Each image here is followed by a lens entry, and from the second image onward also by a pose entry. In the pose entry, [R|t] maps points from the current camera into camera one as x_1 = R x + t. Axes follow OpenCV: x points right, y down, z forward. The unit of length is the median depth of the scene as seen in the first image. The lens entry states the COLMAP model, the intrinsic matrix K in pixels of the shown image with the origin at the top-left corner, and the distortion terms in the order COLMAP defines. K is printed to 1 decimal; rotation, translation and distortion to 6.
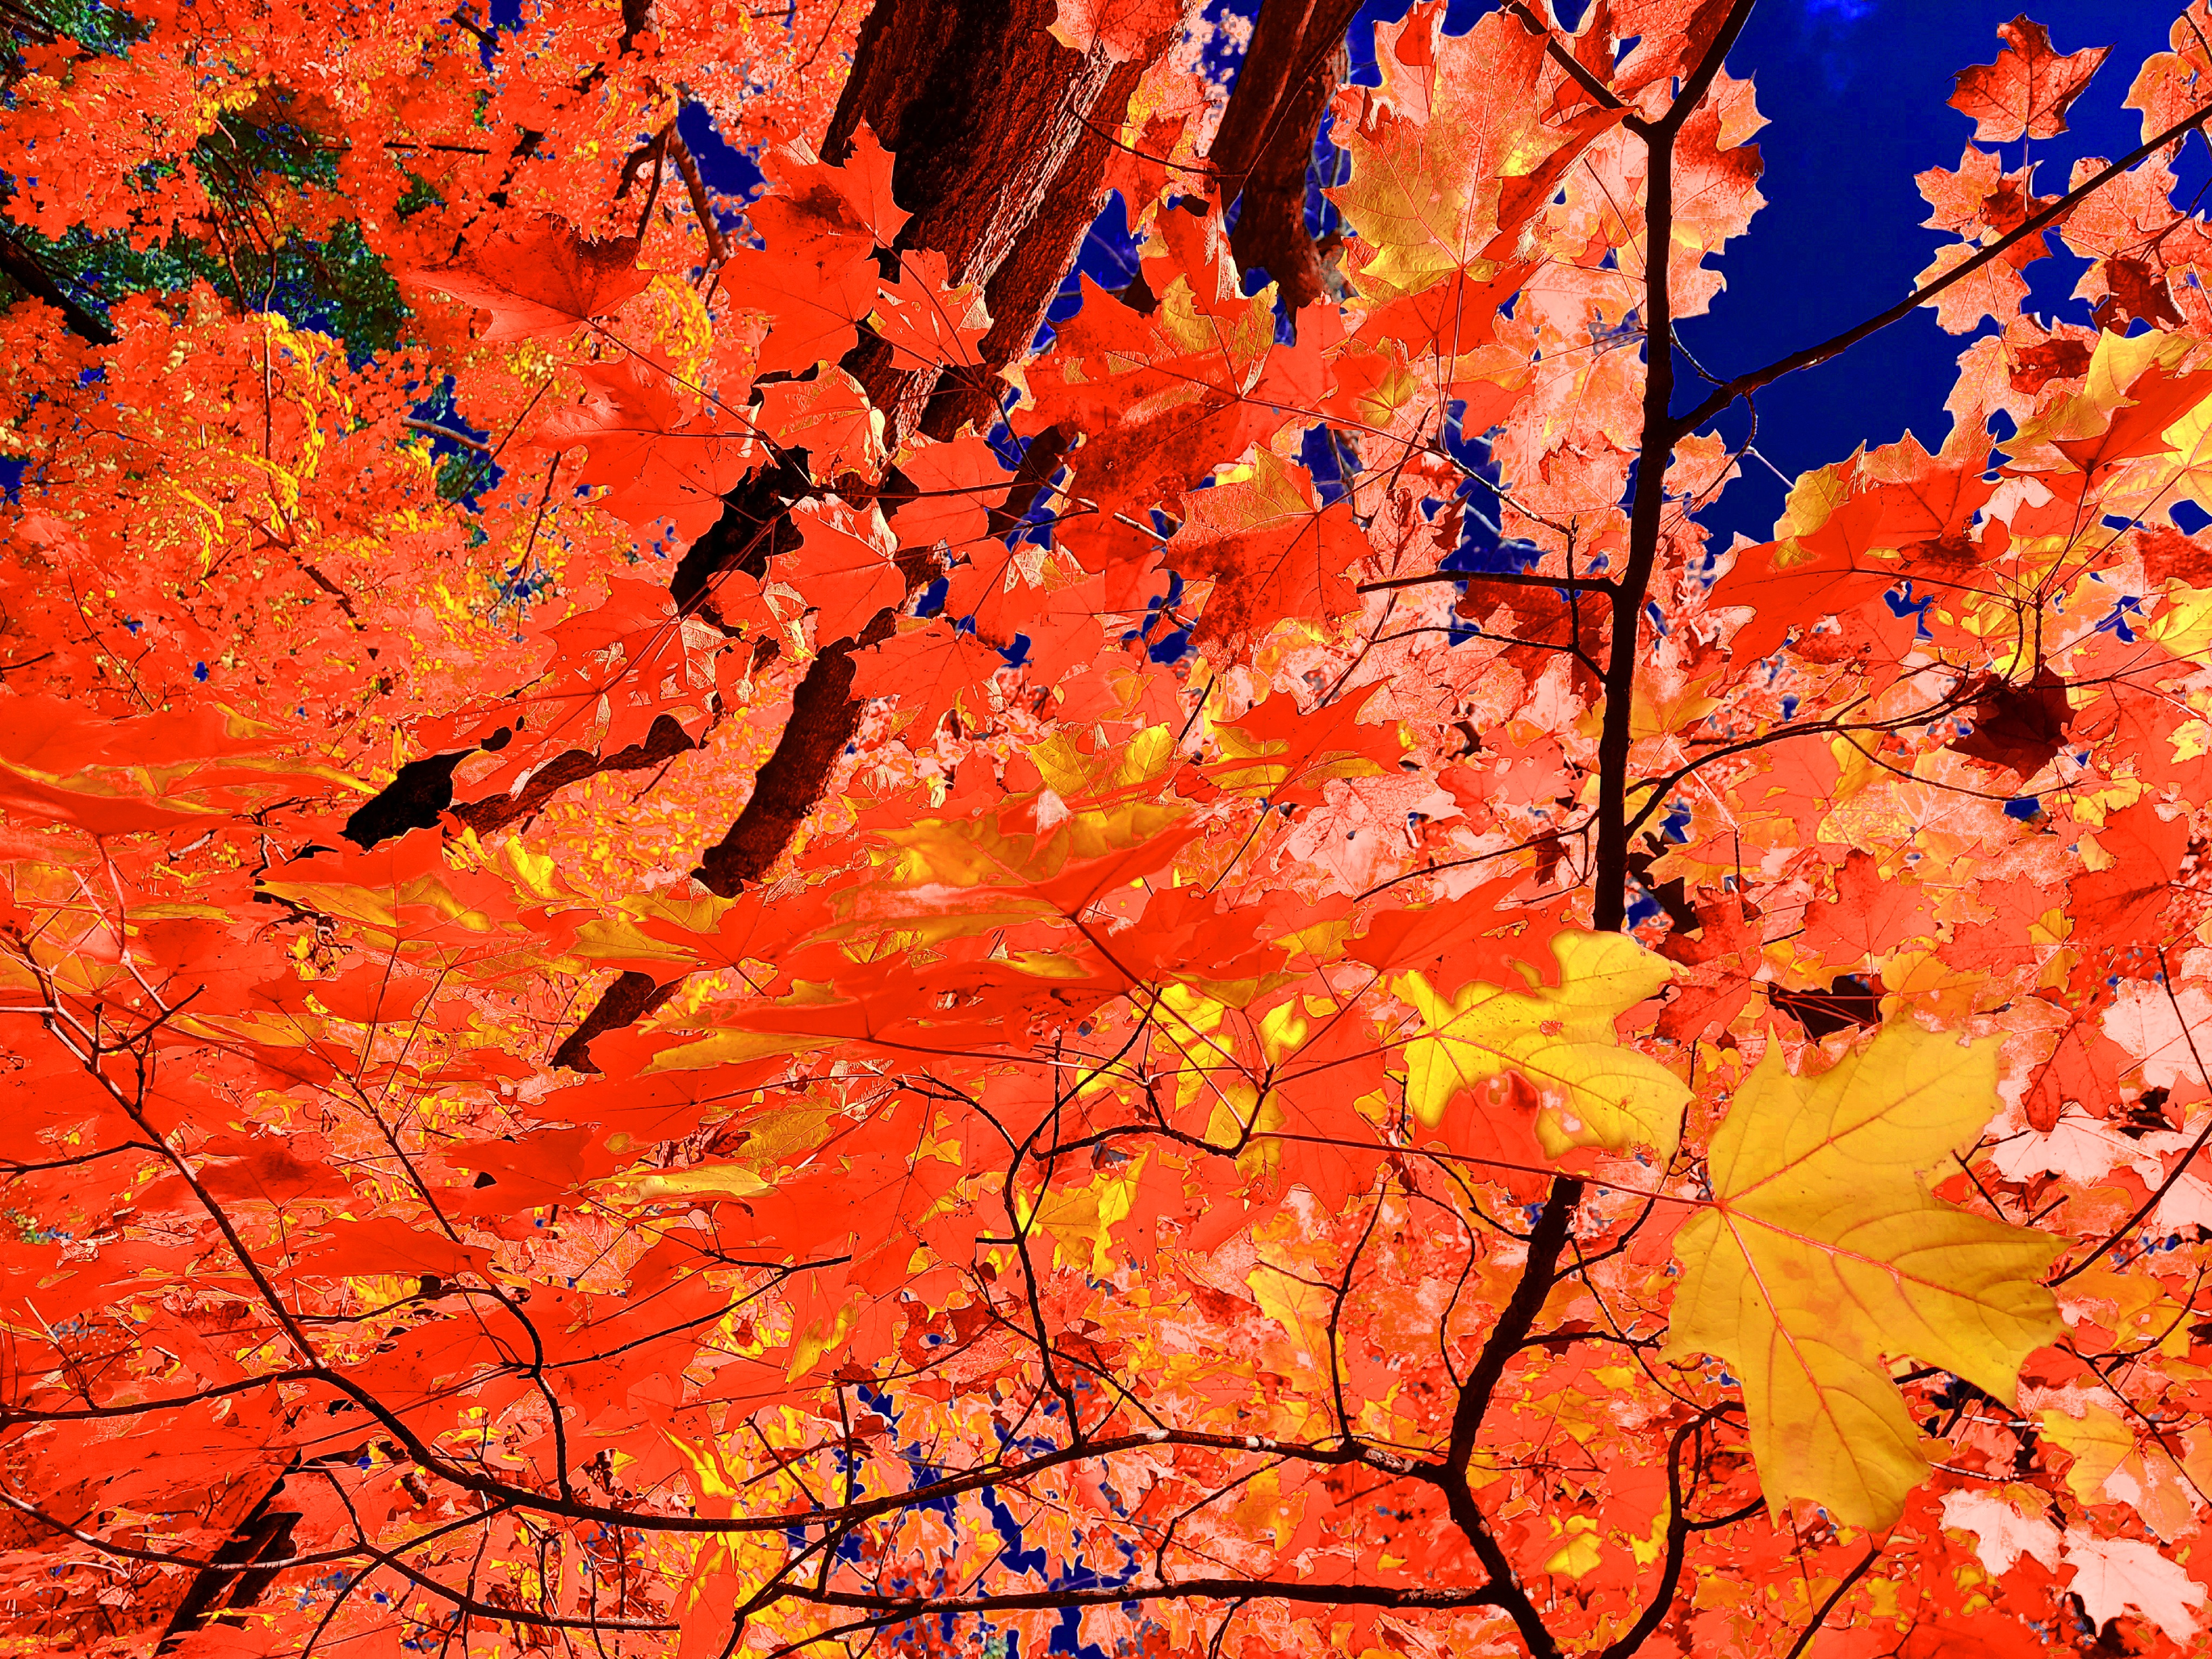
lens RADIAL K [[1589.3, 0, 1106.0], [0, 1589.3, 829.5], [0, 0, 1]] dist [0.093575, -0.112938]
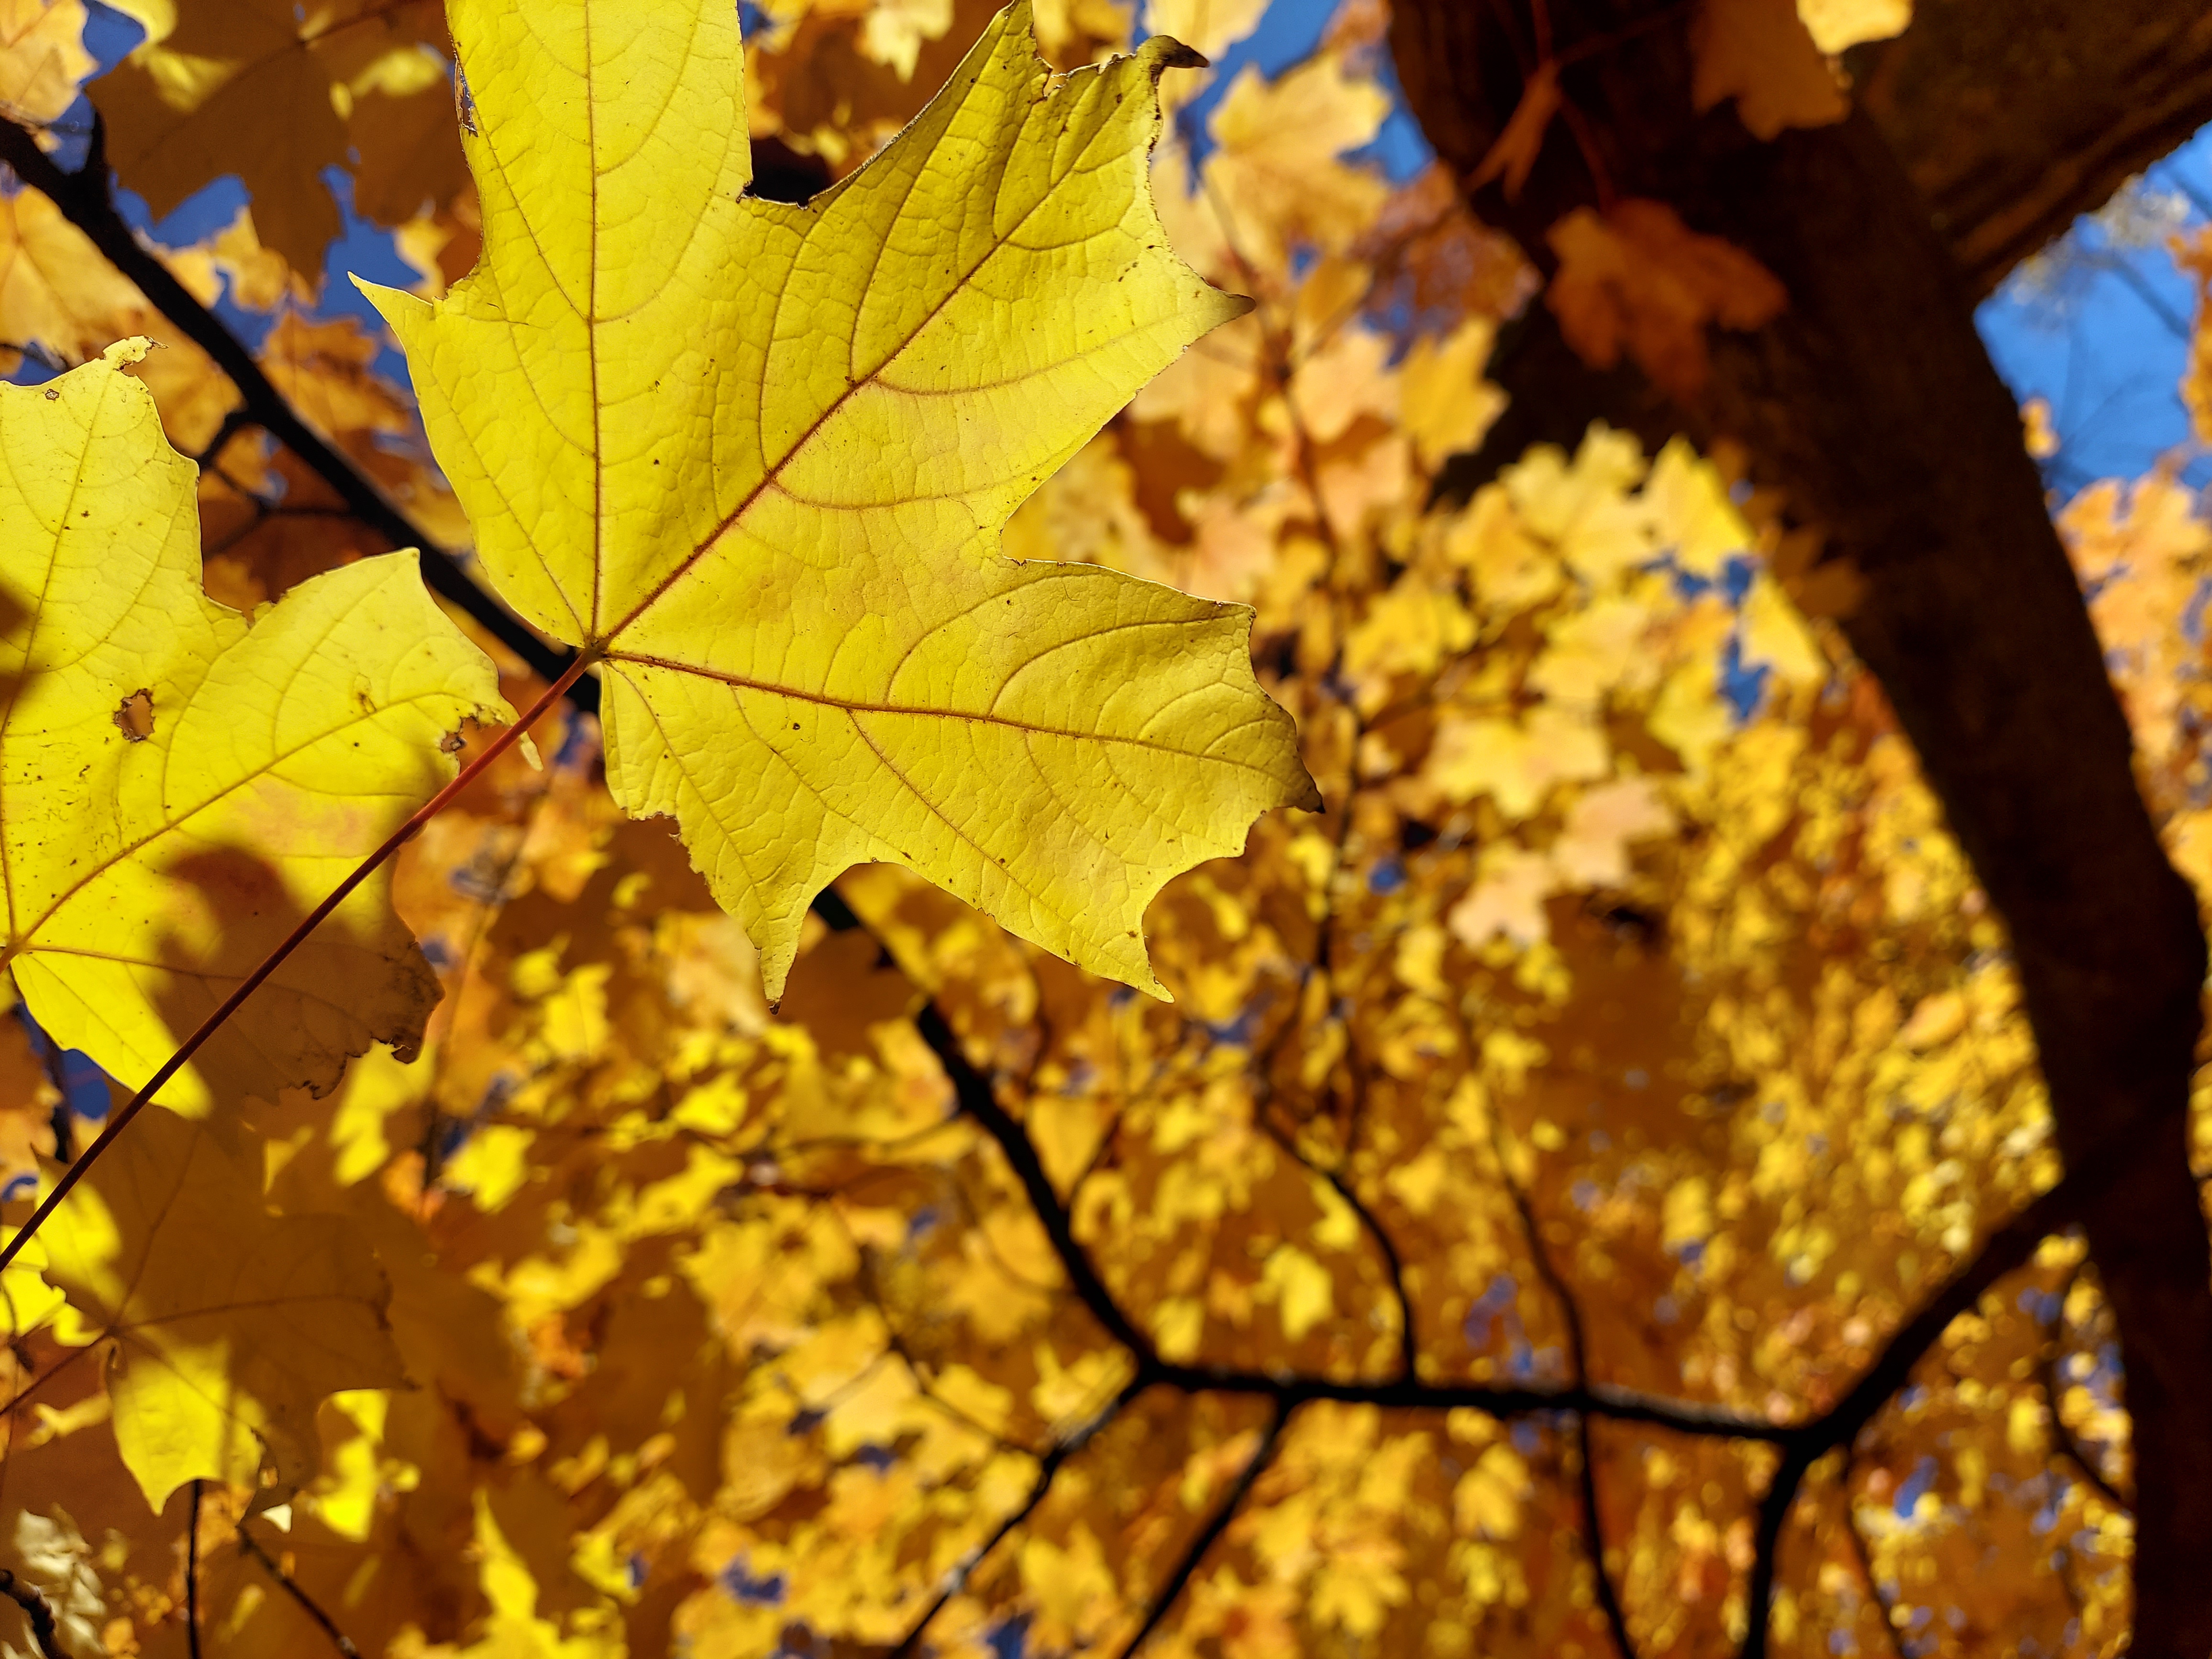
lens RADIAL K [[1601.9, 0, 1106.0], [0, 1601.9, 829.5], [0, 0, 1]] dist [0.088417, -0.100645]
pose [[0.572849, -0.731738, 0.369329, 0.133508], [0.746478, 0.651849, 0.133658, 0.128910], [-0.338549, 0.199130, 0.919637, 0.264768]]
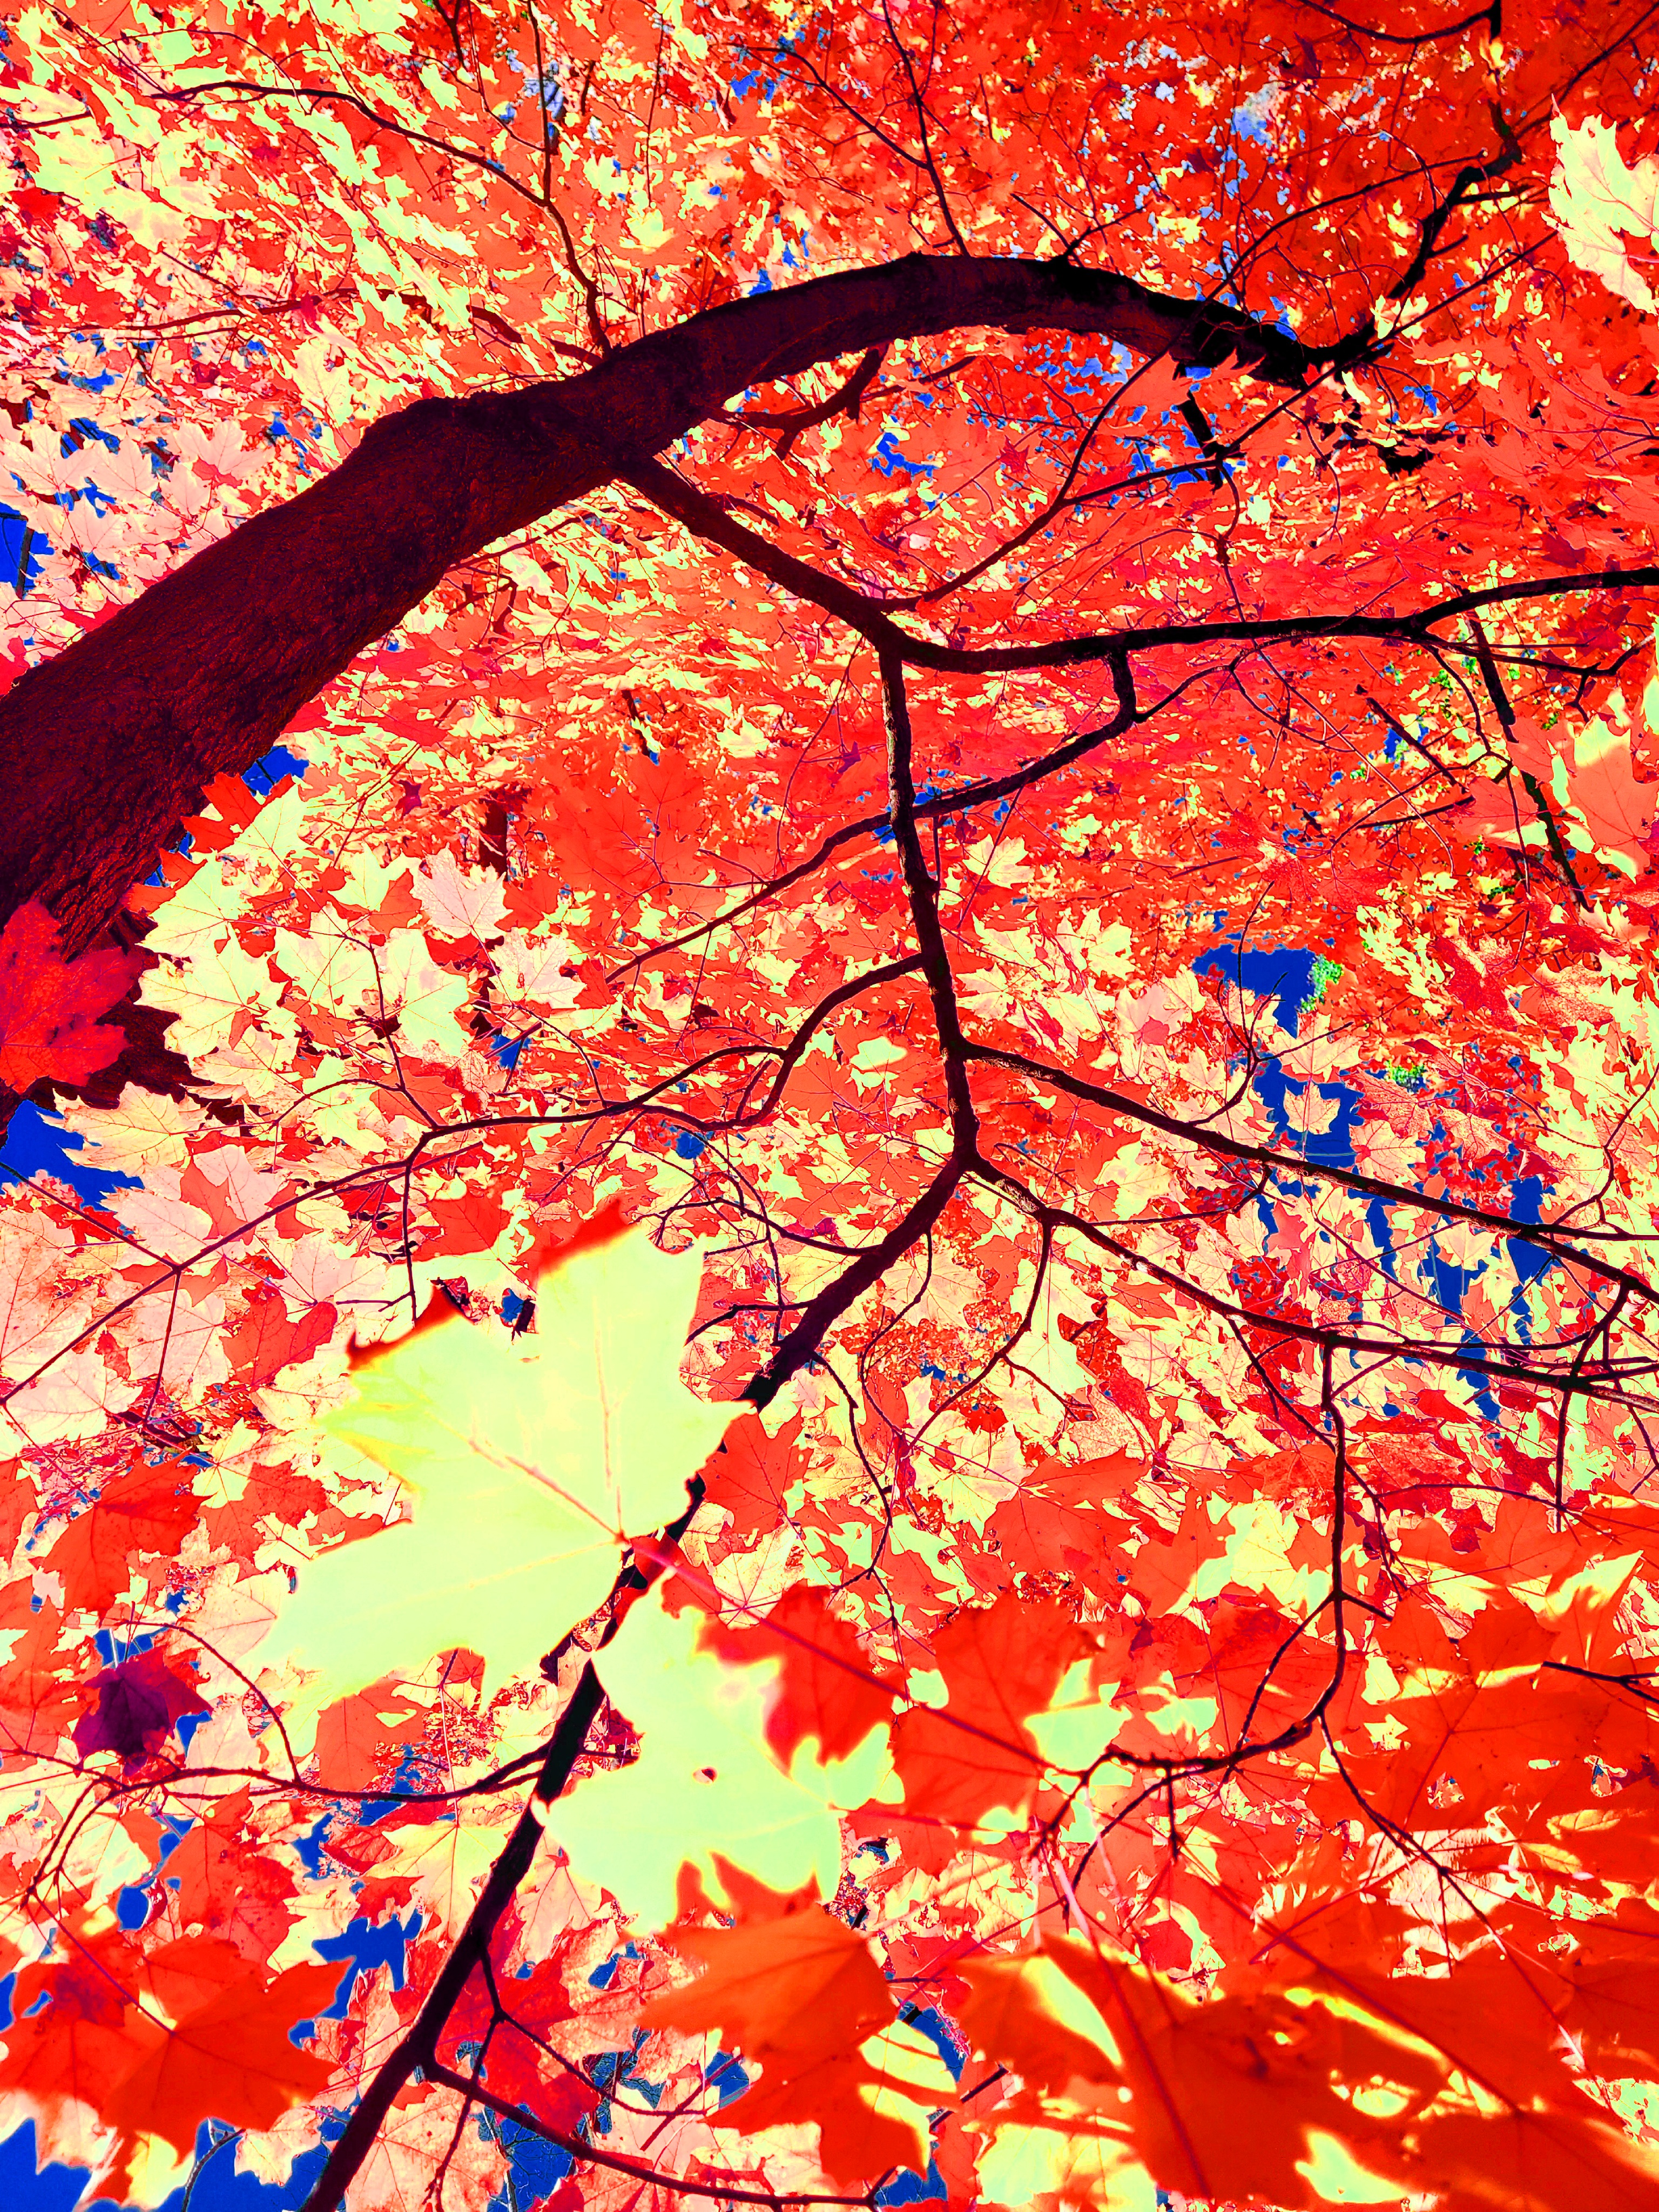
lens RADIAL K [[1576.5, 0, 836.5], [0, 1576.5, 1091.0], [0, 0, 1]] dist [0.083225, -0.099744]
pose [[-0.913084, -0.323912, 0.247709, 0.067290], [0.394050, -0.857159, 0.331666, 0.084542], [0.104895, 0.400449, 0.910295, 0.042142]]
